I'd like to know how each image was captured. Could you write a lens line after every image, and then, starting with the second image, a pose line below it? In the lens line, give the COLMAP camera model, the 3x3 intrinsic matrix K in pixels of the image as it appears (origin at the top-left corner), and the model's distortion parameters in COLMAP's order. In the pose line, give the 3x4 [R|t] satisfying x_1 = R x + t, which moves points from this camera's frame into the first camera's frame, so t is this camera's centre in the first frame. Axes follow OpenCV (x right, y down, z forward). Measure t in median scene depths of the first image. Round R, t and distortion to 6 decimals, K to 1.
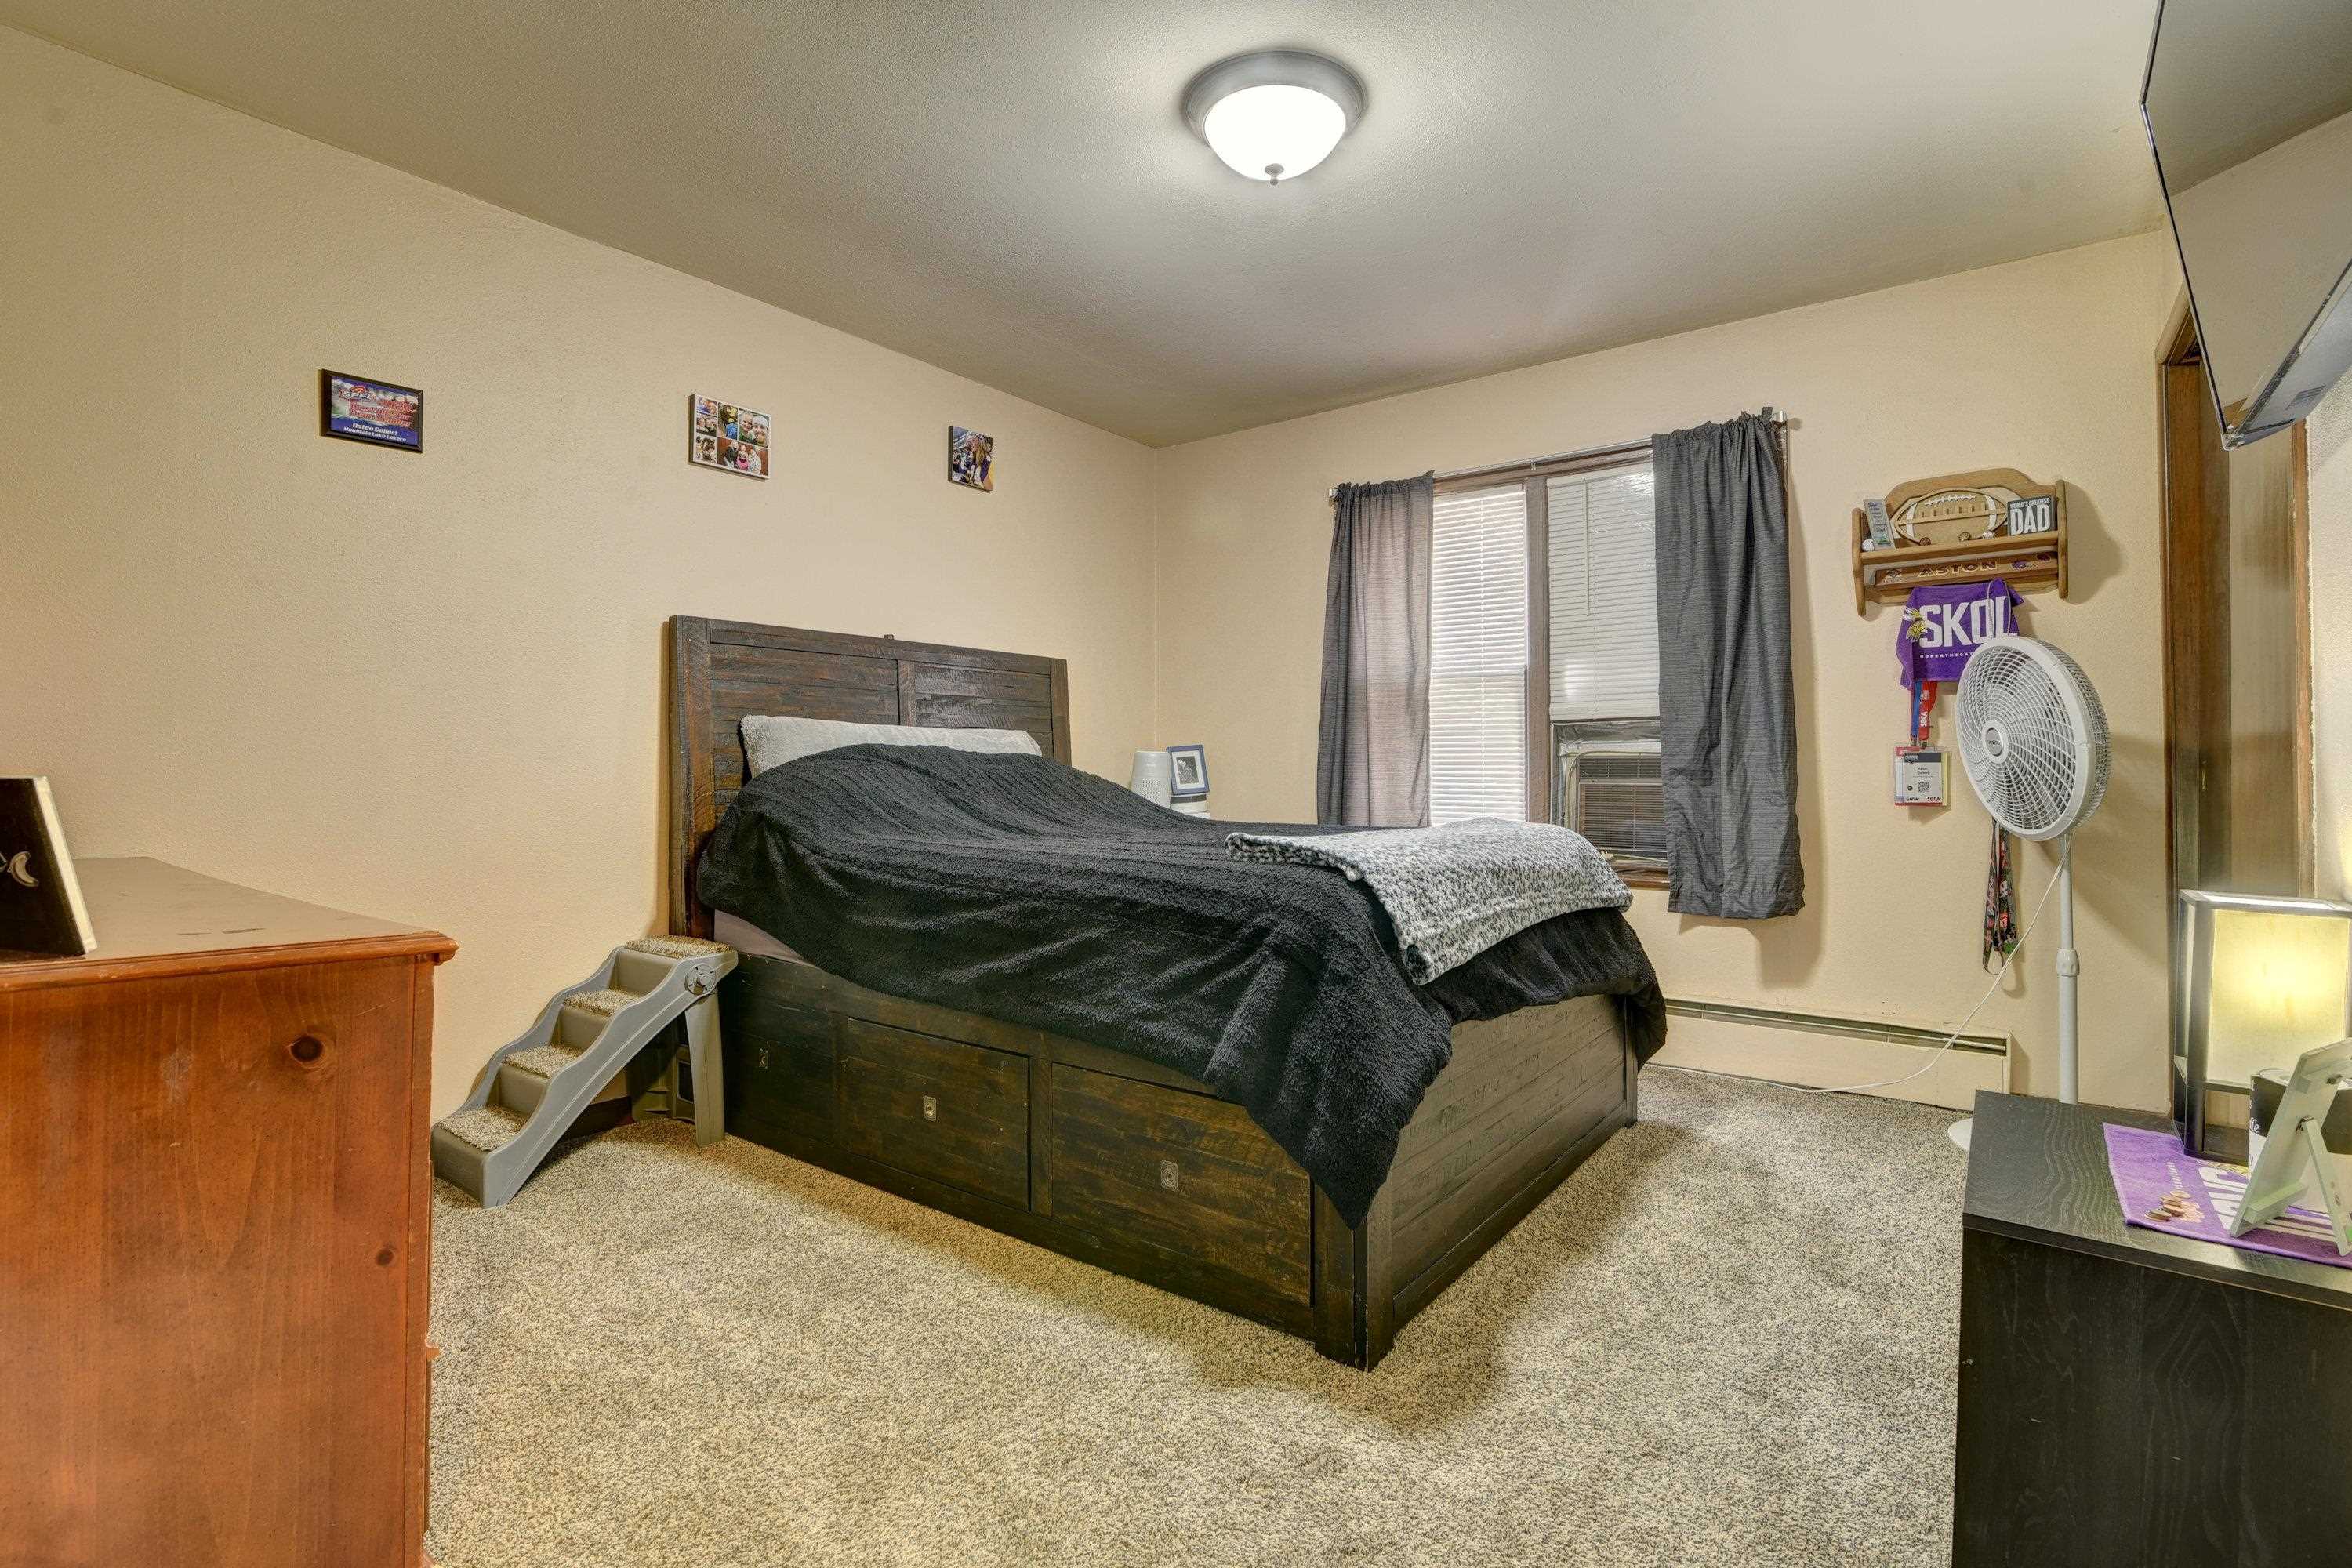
lens RADIAL K [[1085.0, 0, 1177.0], [0, 1085.0, 771.0], [0, 0, 1]] dist [-0.015525, 0.000648]
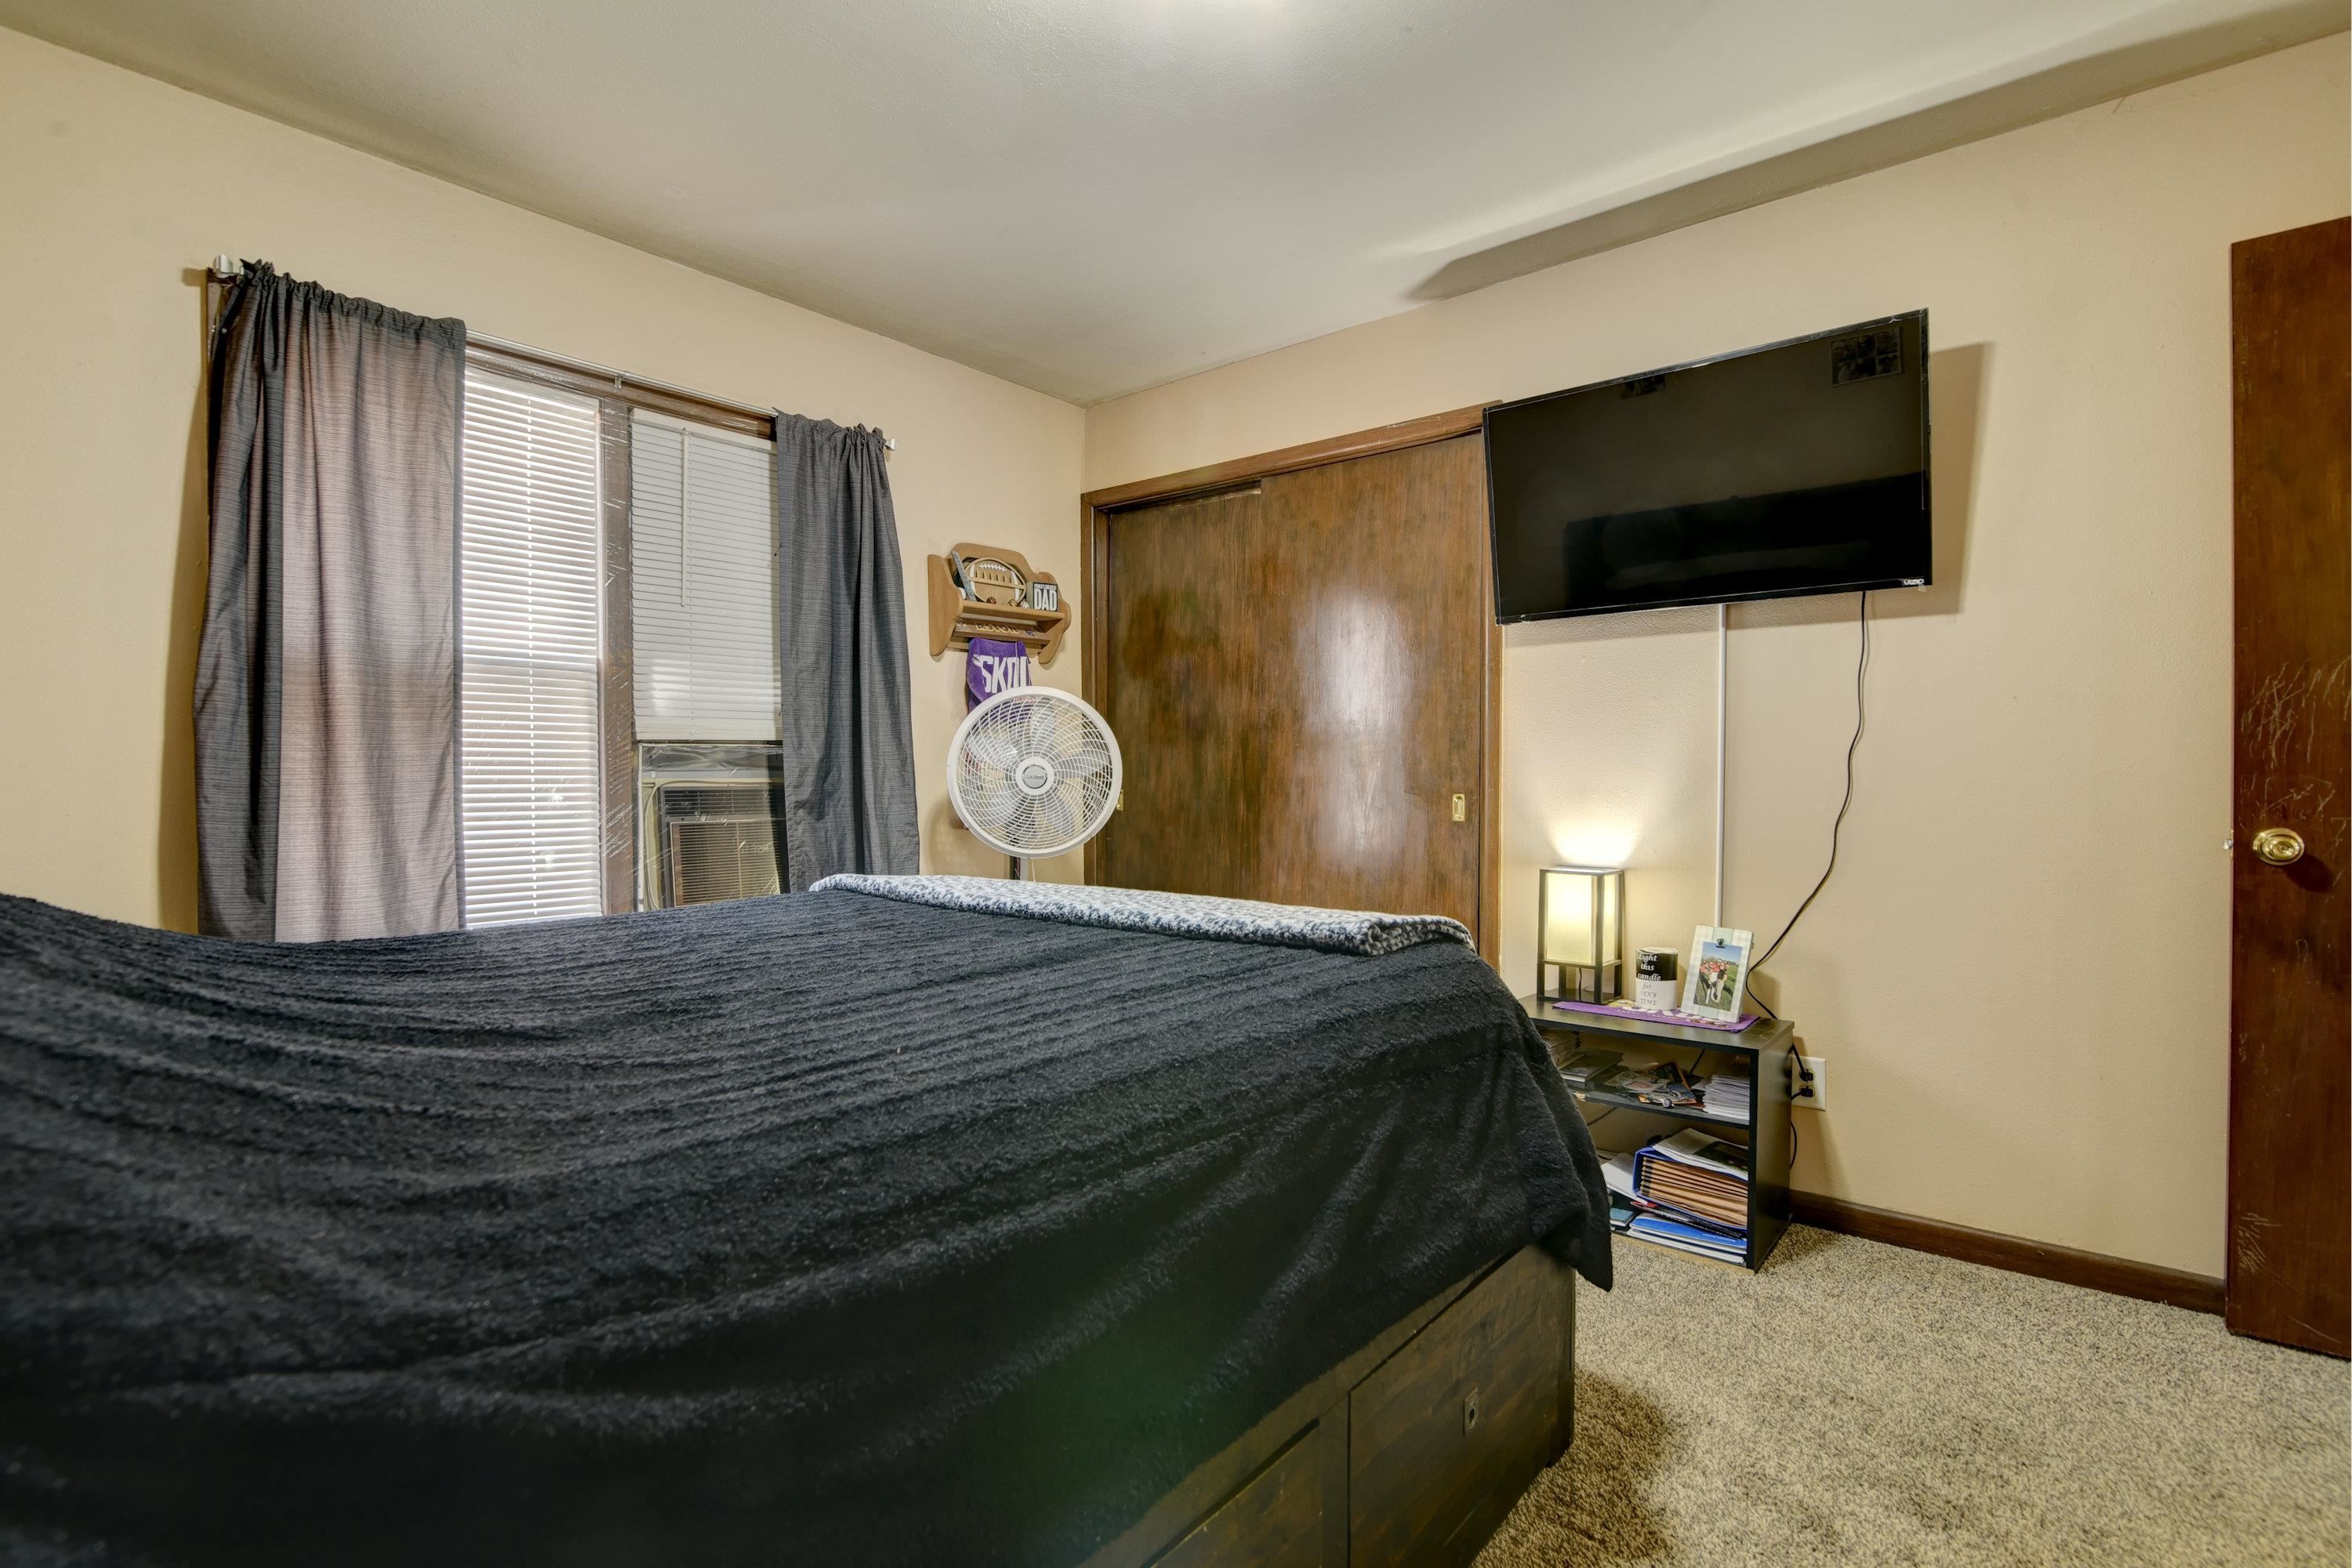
lens RADIAL K [[1085.0, 0, 1177.8], [0, 1085.0, 791.4], [0, 0, 1]] dist [-0.015525, 0.000648]
pose [[0.052086, -0.018085, 0.998479, -0.363147], [0.005864, 0.999824, 0.017803, -0.022368], [-0.998625, 0.004928, 0.052183, 0.589022]]
